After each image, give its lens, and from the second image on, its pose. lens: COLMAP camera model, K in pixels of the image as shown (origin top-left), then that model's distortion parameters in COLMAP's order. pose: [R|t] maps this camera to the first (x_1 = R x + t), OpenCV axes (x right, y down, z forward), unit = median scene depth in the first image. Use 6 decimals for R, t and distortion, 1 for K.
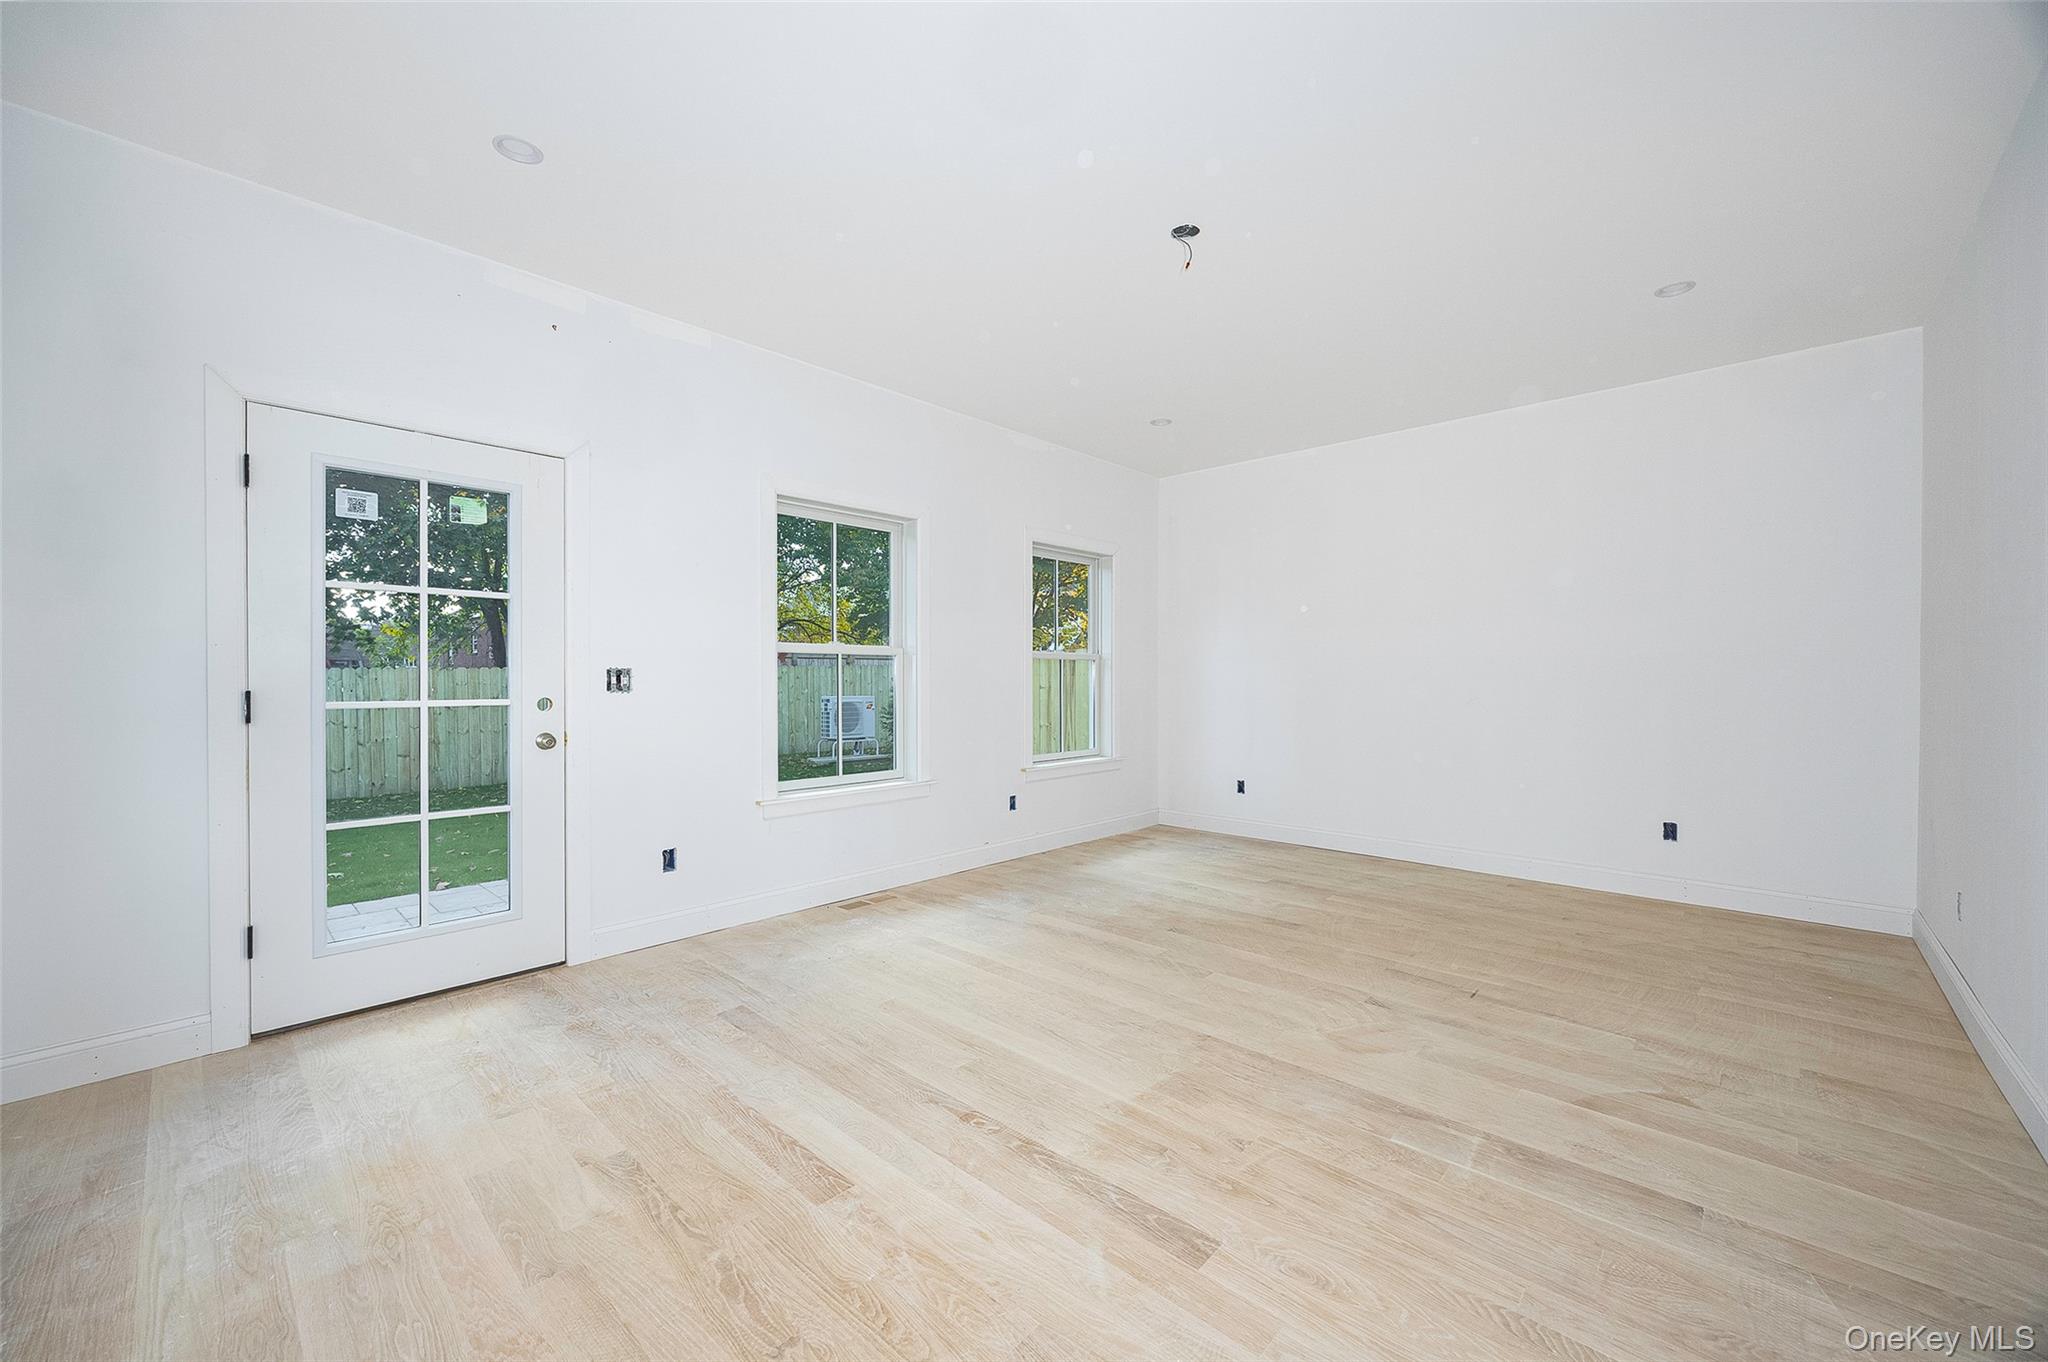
lens RADIAL K [[784.1, 0, 1021.9], [0, 784.1, 692.0], [0, 0, 1]] dist [-0.003556, 0.000064]
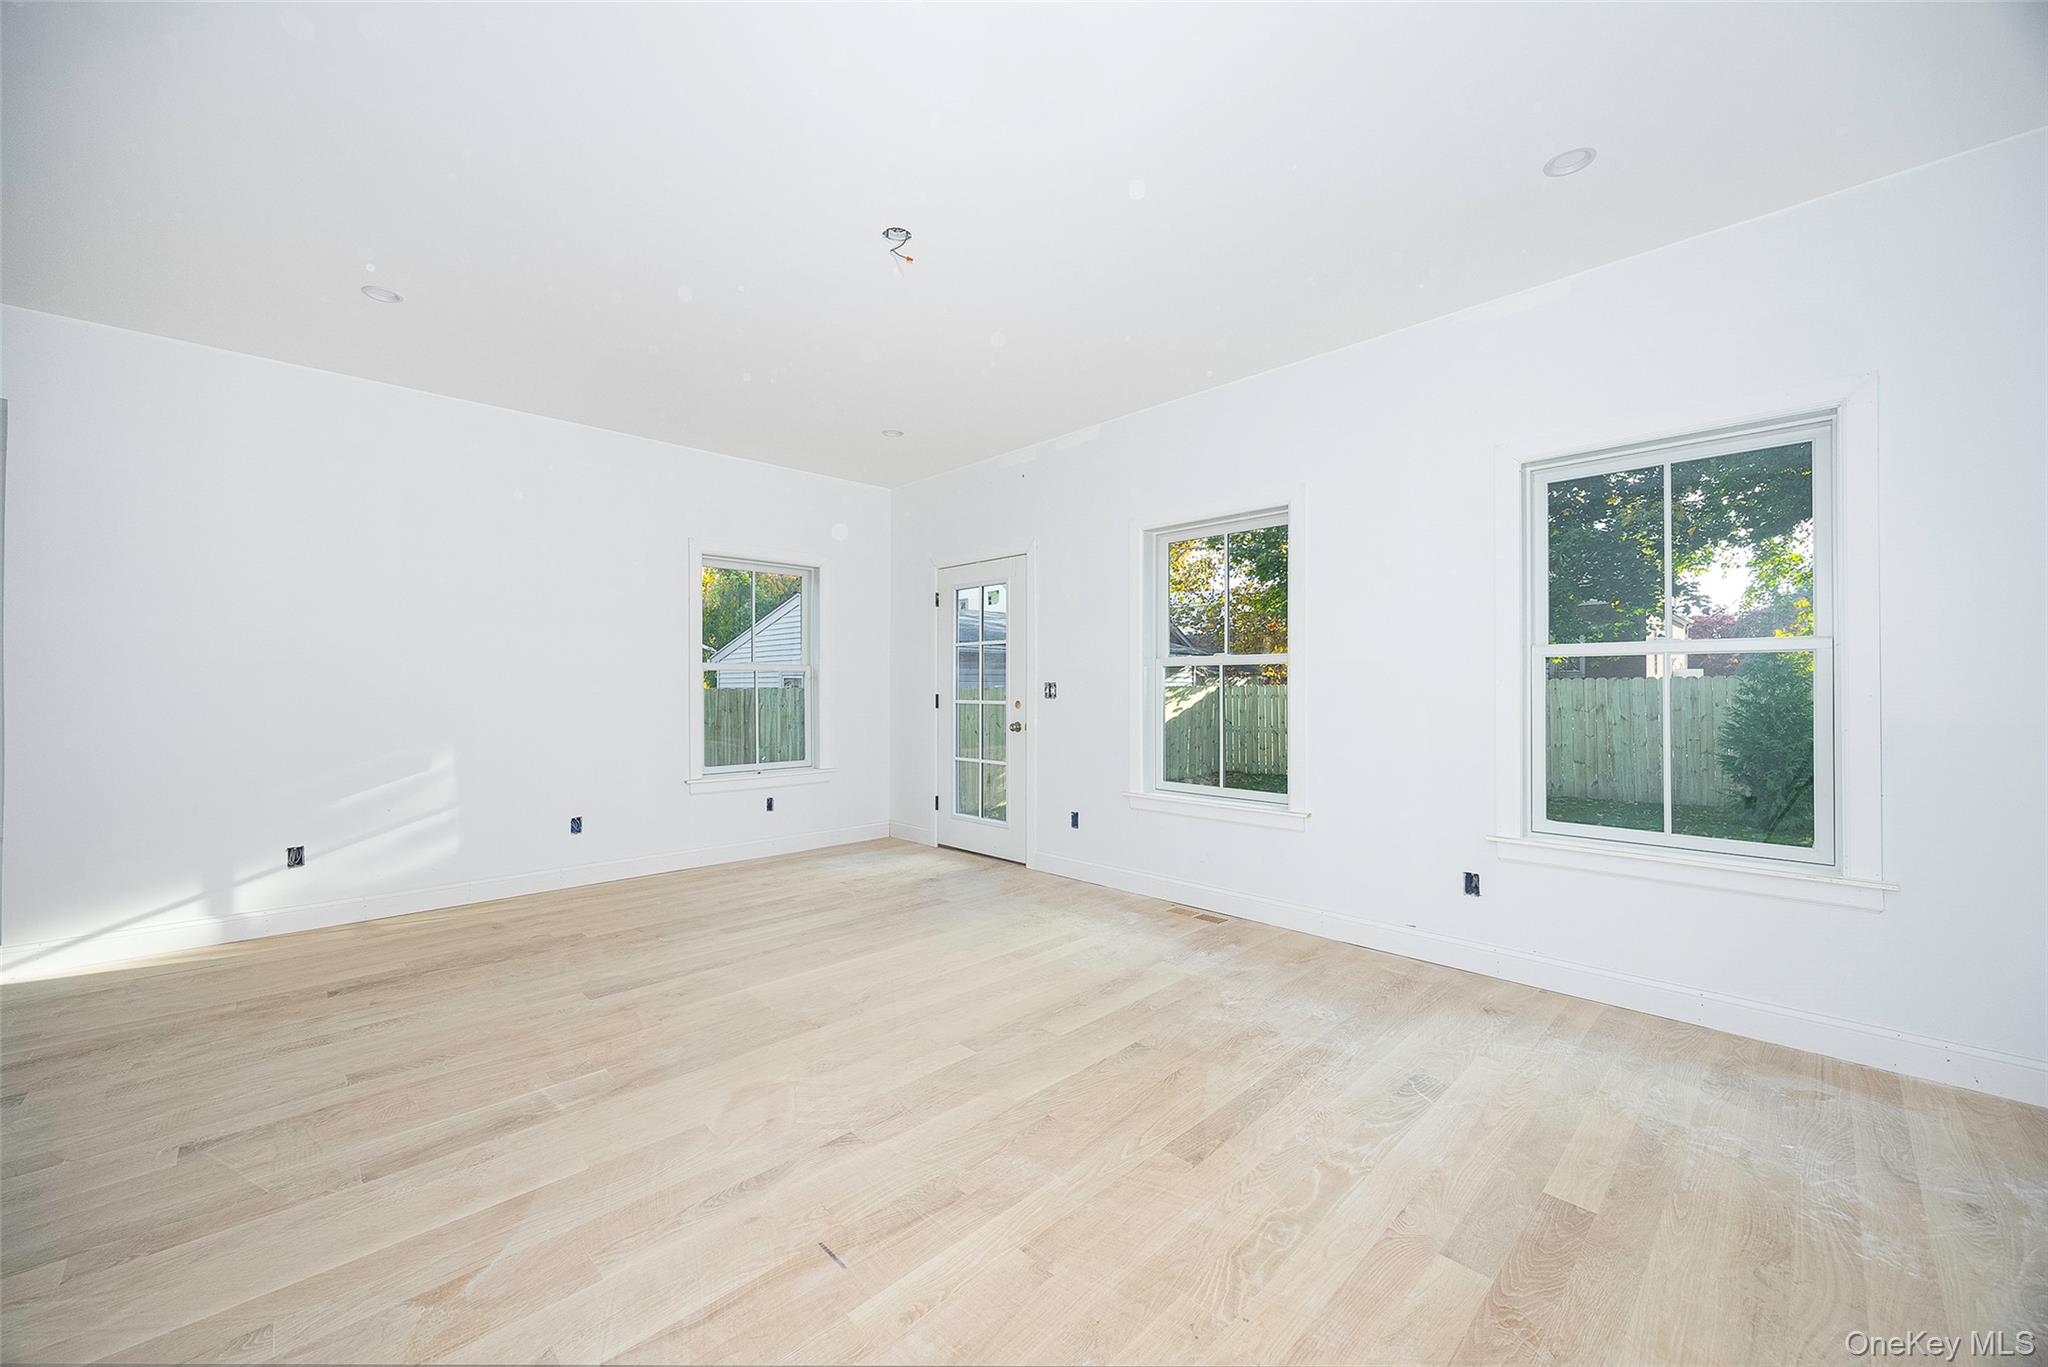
lens RADIAL K [[784.1, 0, 1021.9], [0, 784.1, 694.5], [0, 0, 1]] dist [-0.003556, 0.000064]
pose [[-0.044001, 0.009457, -0.998987, 1.036911], [-0.017394, 0.999796, 0.010231, -0.022854], [0.998880, 0.017827, -0.043828, 1.058801]]
